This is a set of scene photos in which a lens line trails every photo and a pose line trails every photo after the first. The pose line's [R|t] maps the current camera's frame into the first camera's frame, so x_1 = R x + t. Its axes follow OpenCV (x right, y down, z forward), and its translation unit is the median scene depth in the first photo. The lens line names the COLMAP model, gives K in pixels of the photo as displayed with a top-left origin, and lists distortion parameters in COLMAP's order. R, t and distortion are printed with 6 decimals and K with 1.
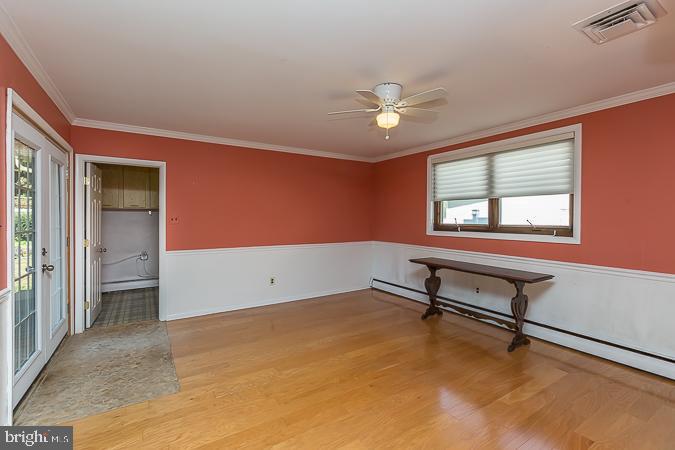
lens RADIAL K [[305.6, 0, 335.7], [0, 305.6, 219.2], [0, 0, 1]] dist [0.001917, -0.000088]
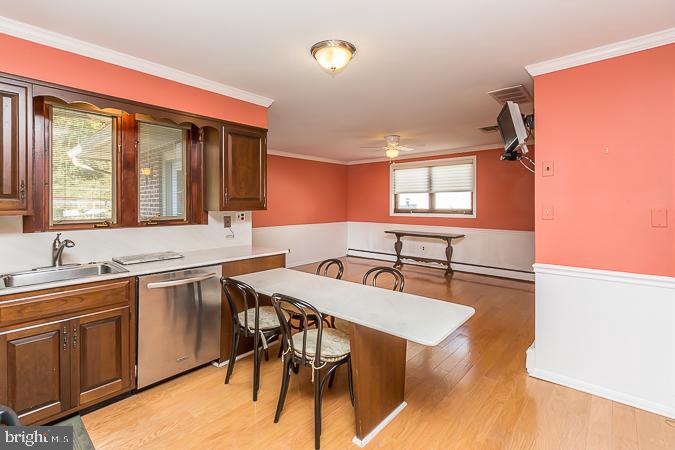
lens RADIAL K [[318.4, 0, 338.2], [0, 318.4, 203.1], [0, 0, 1]] dist [0.001570, 0.000258]
pose [[0.959262, -0.004289, 0.282485, -0.475509], [0.006152, 0.999965, -0.005707, -0.006353], [-0.282451, 0.007213, 0.959255, -0.537533]]
